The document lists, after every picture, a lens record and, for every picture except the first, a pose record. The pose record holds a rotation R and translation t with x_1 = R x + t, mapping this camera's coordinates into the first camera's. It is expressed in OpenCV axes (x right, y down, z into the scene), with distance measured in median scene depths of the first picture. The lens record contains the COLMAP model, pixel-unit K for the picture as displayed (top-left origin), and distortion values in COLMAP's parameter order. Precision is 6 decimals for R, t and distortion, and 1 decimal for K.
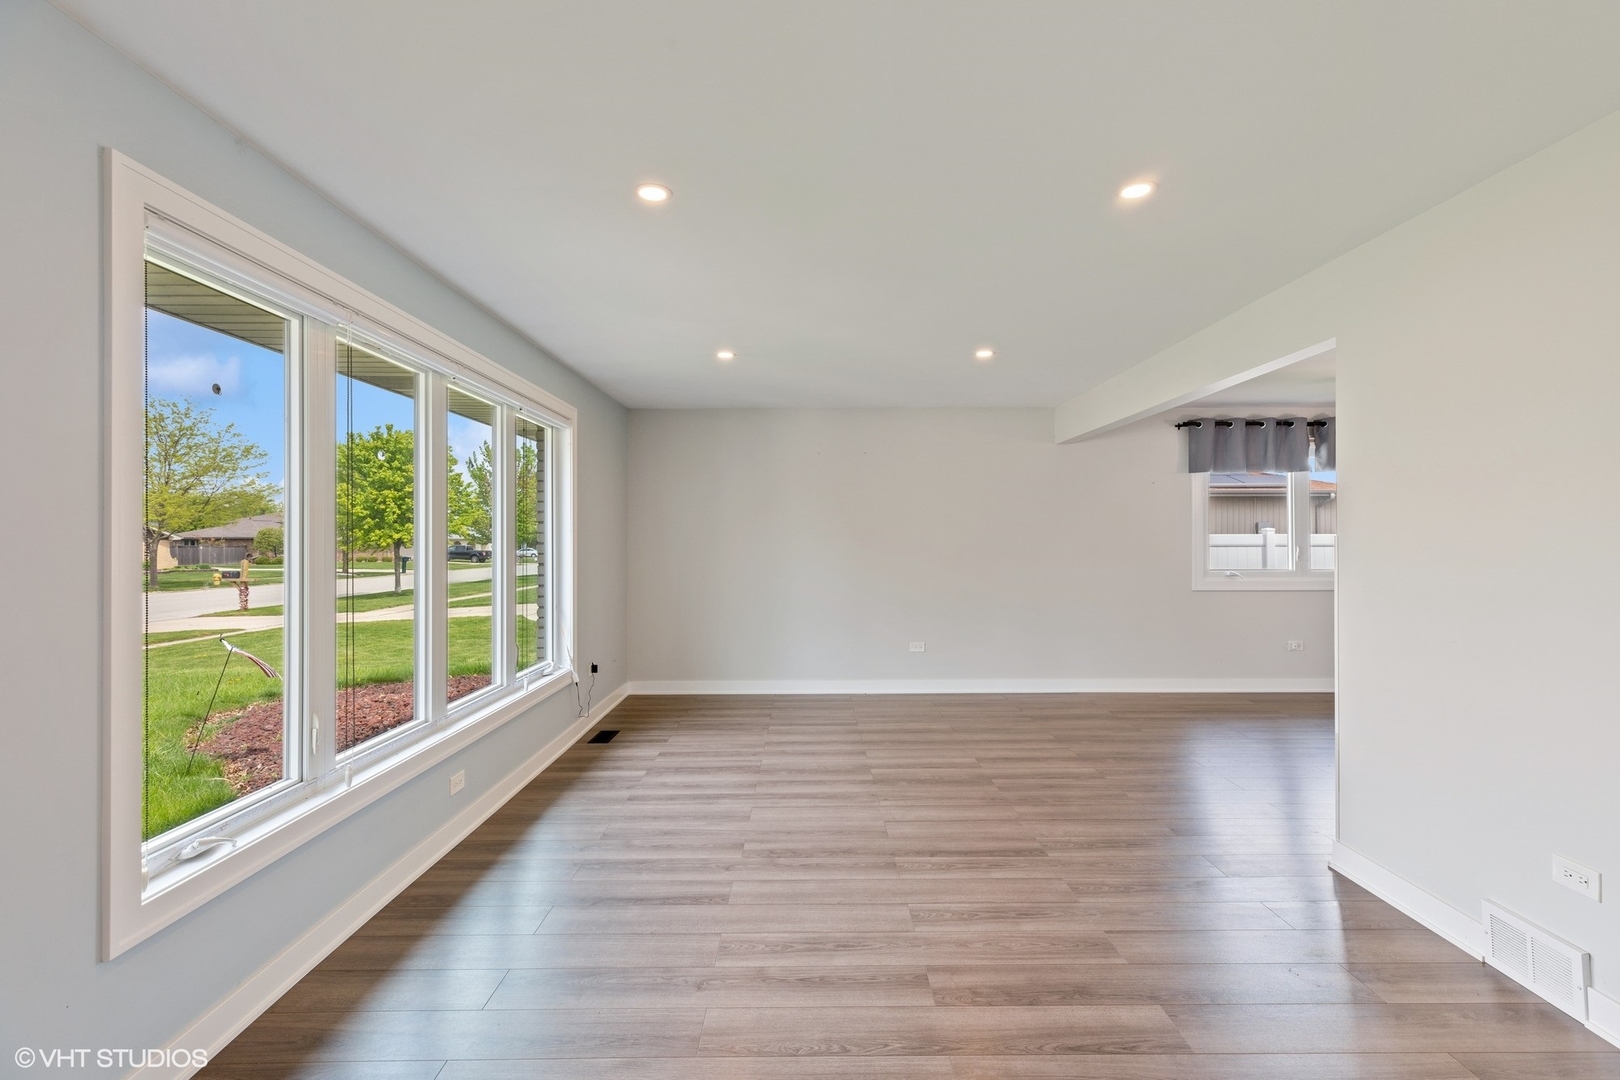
lens RADIAL K [[720.1, 0, 807.1], [0, 720.1, 539.2], [0, 0, 1]] dist [0.005376, 0.000248]
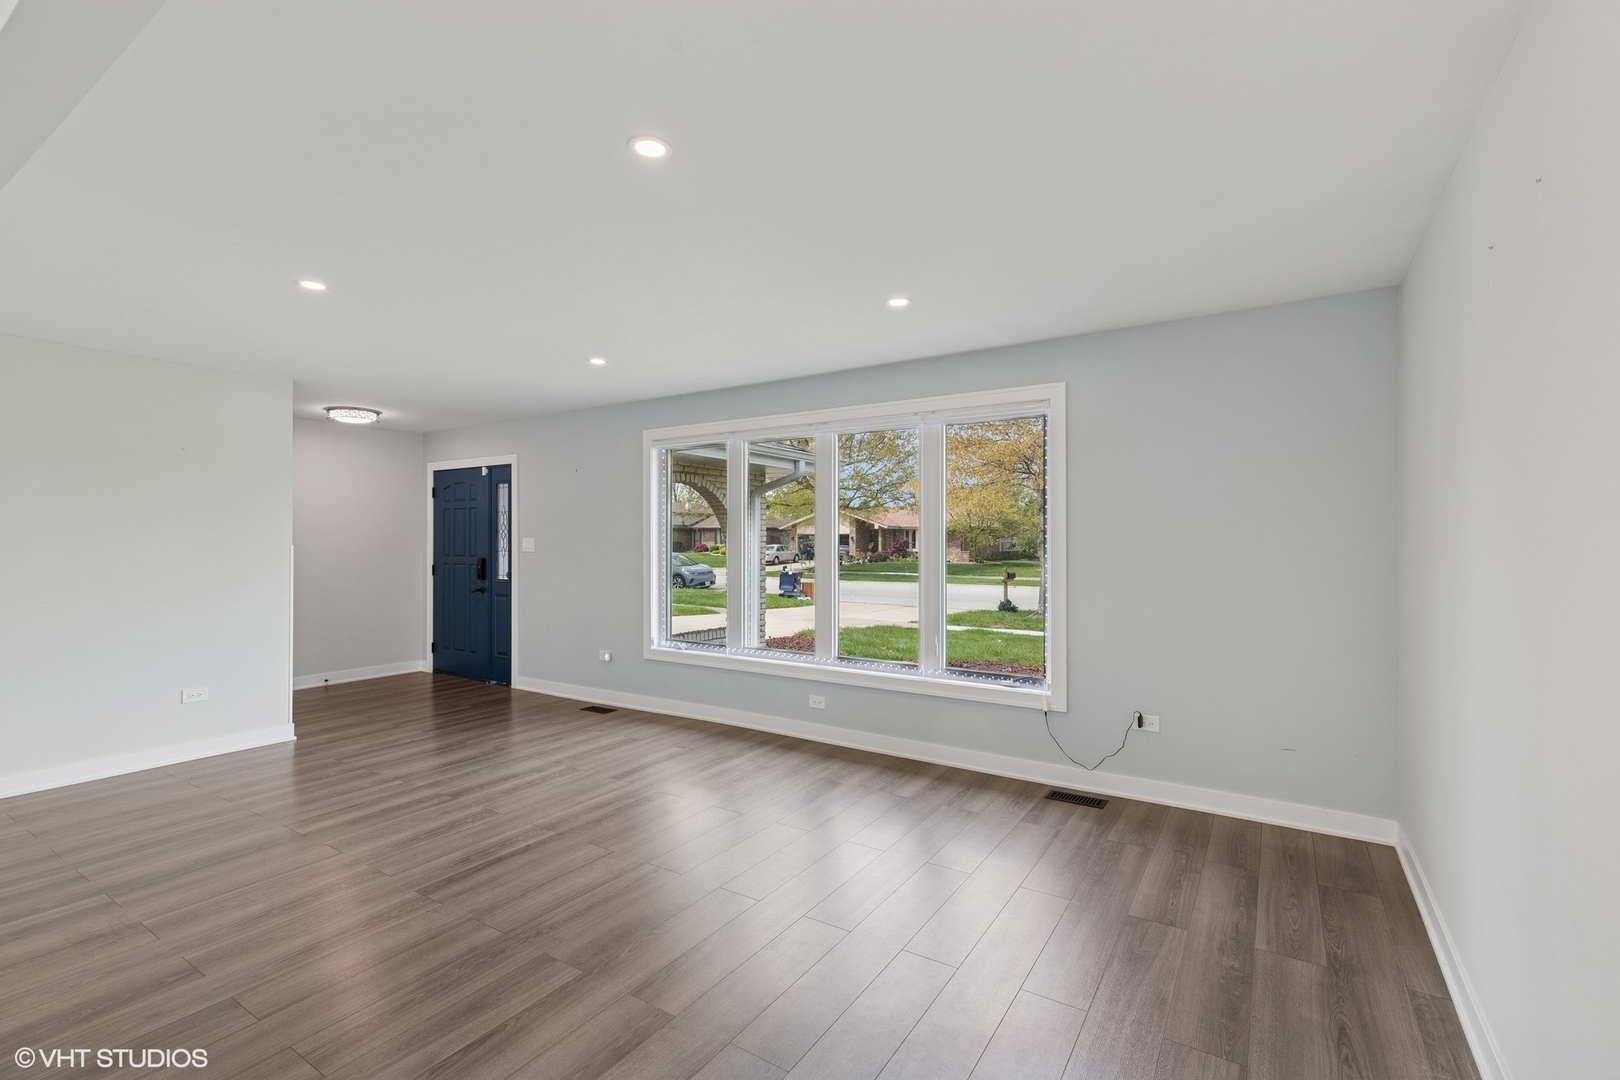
lens RADIAL K [[720.1, 0, 804.8], [0, 720.1, 538.2], [0, 0, 1]] dist [0.005376, 0.000248]
pose [[-0.544094, 0.003924, -0.839015, 0.833653], [0.001942, 0.999992, 0.003418, -0.007237], [0.839022, 0.000230, -0.544097, 1.916691]]
